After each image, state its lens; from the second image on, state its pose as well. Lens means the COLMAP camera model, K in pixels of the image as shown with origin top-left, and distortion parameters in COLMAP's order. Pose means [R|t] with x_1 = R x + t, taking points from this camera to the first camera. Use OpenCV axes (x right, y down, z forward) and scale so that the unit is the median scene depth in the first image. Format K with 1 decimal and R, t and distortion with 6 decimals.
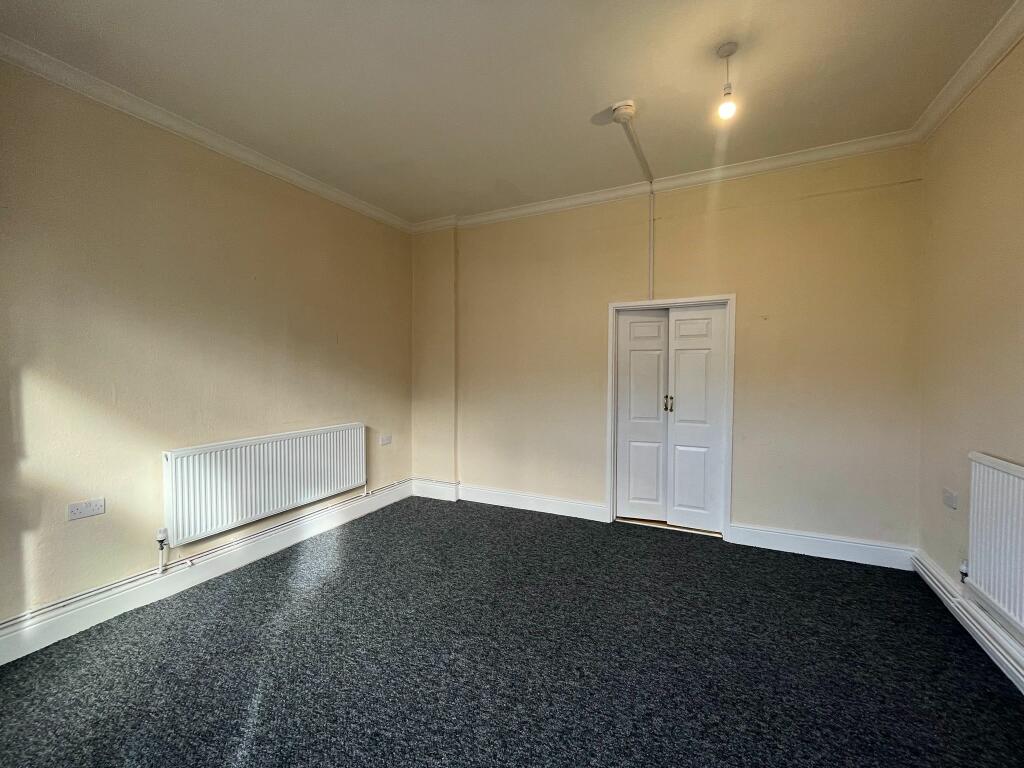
lens RADIAL K [[412.2, 0, 514.3], [0, 412.2, 382.2], [0, 0, 1]] dist [-0.001415, -0.000761]
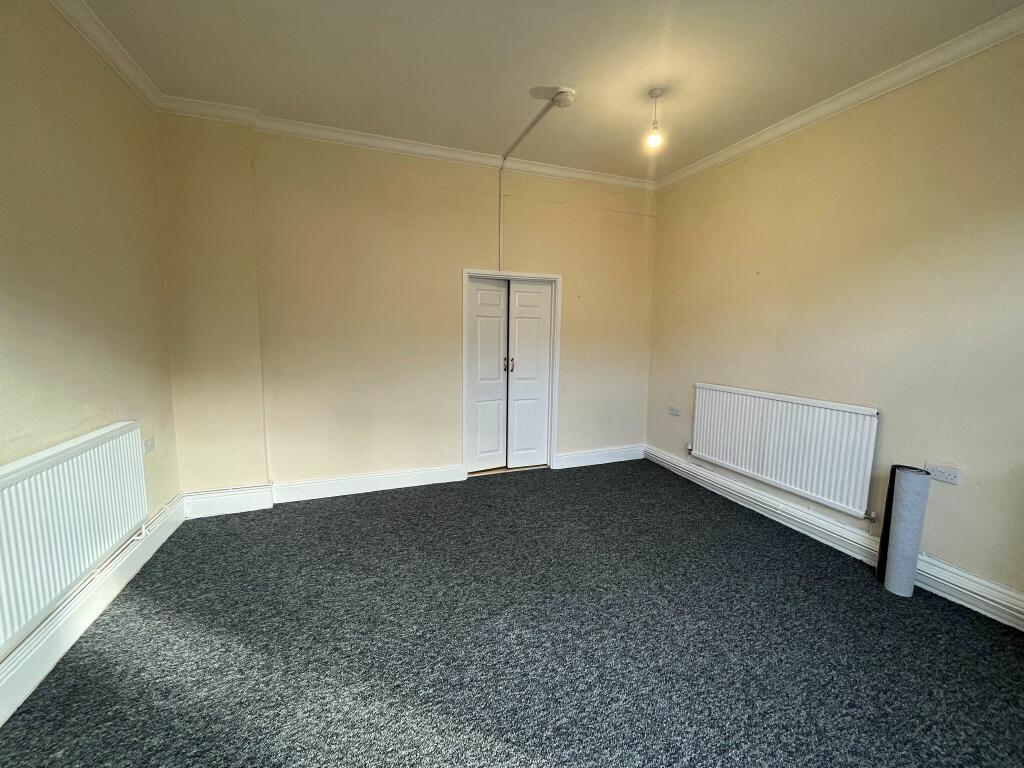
lens RADIAL K [[412.2, 0, 510.6], [0, 412.2, 382.0], [0, 0, 1]] dist [-0.001415, -0.000761]
pose [[0.682460, -0.076402, 0.726919, -0.465202], [0.010852, 0.995471, 0.094440, -0.008587], [-0.730843, -0.056563, 0.680198, 0.219977]]
